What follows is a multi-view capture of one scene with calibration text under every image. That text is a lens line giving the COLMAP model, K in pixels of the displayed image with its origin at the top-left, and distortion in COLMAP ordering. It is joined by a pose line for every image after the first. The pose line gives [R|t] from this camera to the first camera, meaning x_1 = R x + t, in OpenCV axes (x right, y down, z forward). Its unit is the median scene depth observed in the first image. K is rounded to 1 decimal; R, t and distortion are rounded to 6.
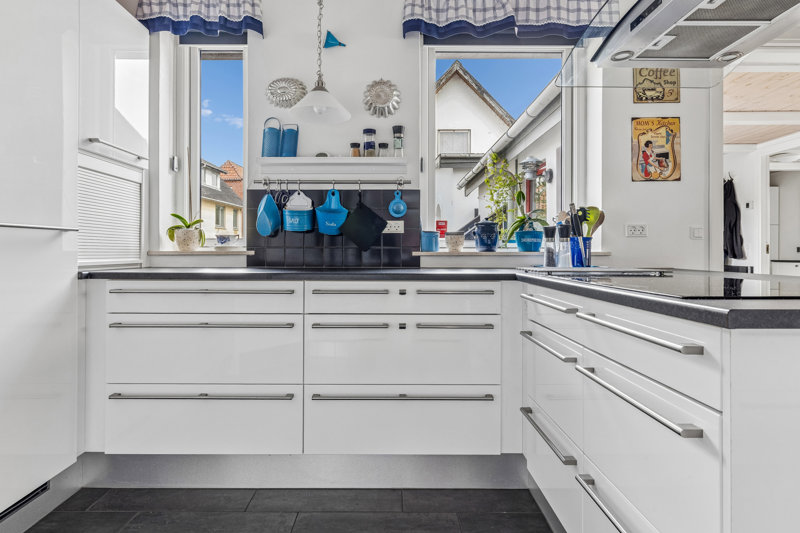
lens RADIAL K [[448.2, 0, 396.7], [0, 448.2, 244.7], [0, 0, 1]] dist [-0.006776, -0.000725]
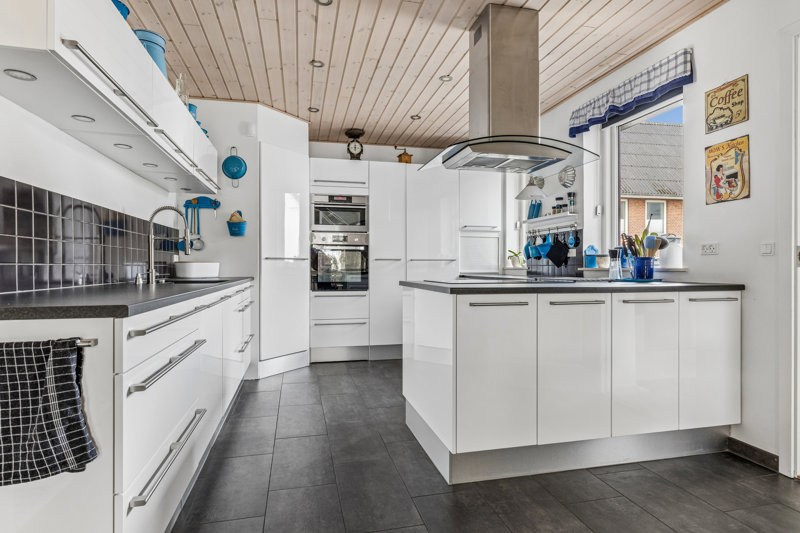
lens RADIAL K [[448.2, 0, 400.9], [0, 448.2, 267.3], [0, 0, 1]] dist [-0.006776, -0.000725]
pose [[0.218642, 0.001831, -0.975803, 1.443424], [0.011966, 0.999918, 0.004557, -0.000523], [0.975732, -0.012673, 0.218602, 0.015118]]
